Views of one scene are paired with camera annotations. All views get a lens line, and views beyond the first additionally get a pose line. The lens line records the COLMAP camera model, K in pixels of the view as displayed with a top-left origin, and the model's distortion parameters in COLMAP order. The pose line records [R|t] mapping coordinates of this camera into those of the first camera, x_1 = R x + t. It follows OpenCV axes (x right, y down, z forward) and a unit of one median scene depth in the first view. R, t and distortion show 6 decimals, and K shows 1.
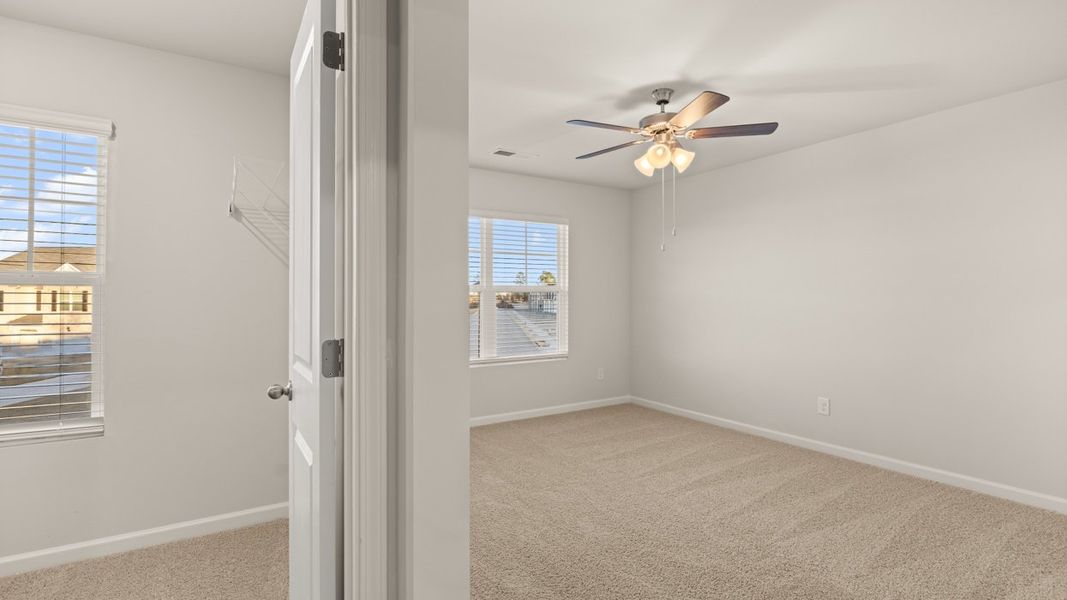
lens RADIAL K [[482.4, 0, 534.9], [0, 482.4, 295.0], [0, 0, 1]] dist [-0.022399, -0.000218]
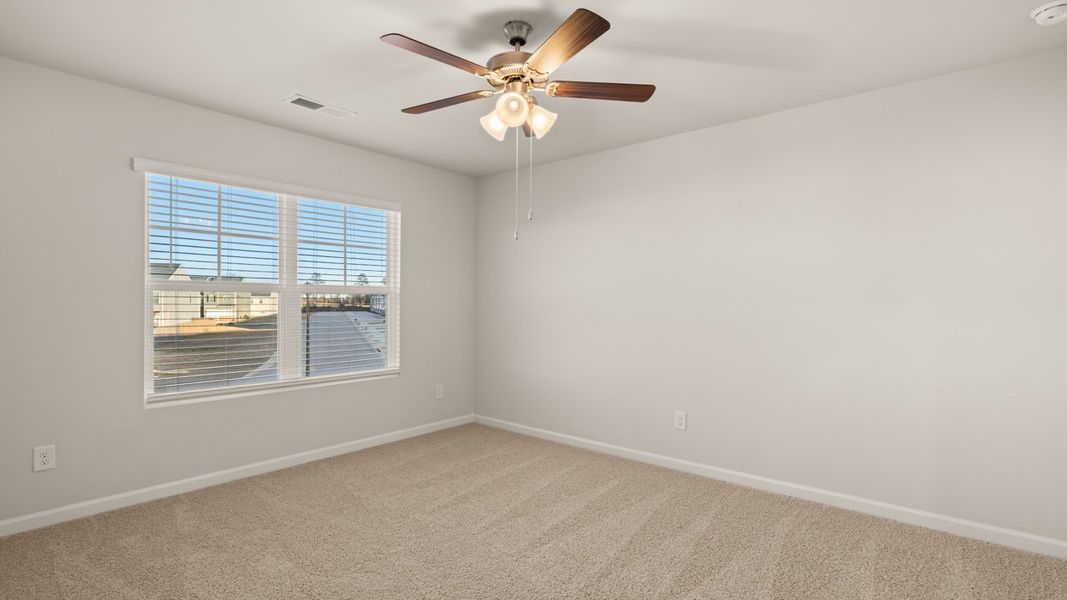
lens RADIAL K [[462.7, 0, 506.0], [0, 462.7, 305.2], [0, 0, 1]] dist [-0.011748, -0.000013]
pose [[0.967238, 0.005530, 0.253811, 0.050770], [-0.008859, 0.999889, 0.011975, 0.002052], [-0.253716, -0.013831, 0.967180, 0.226266]]
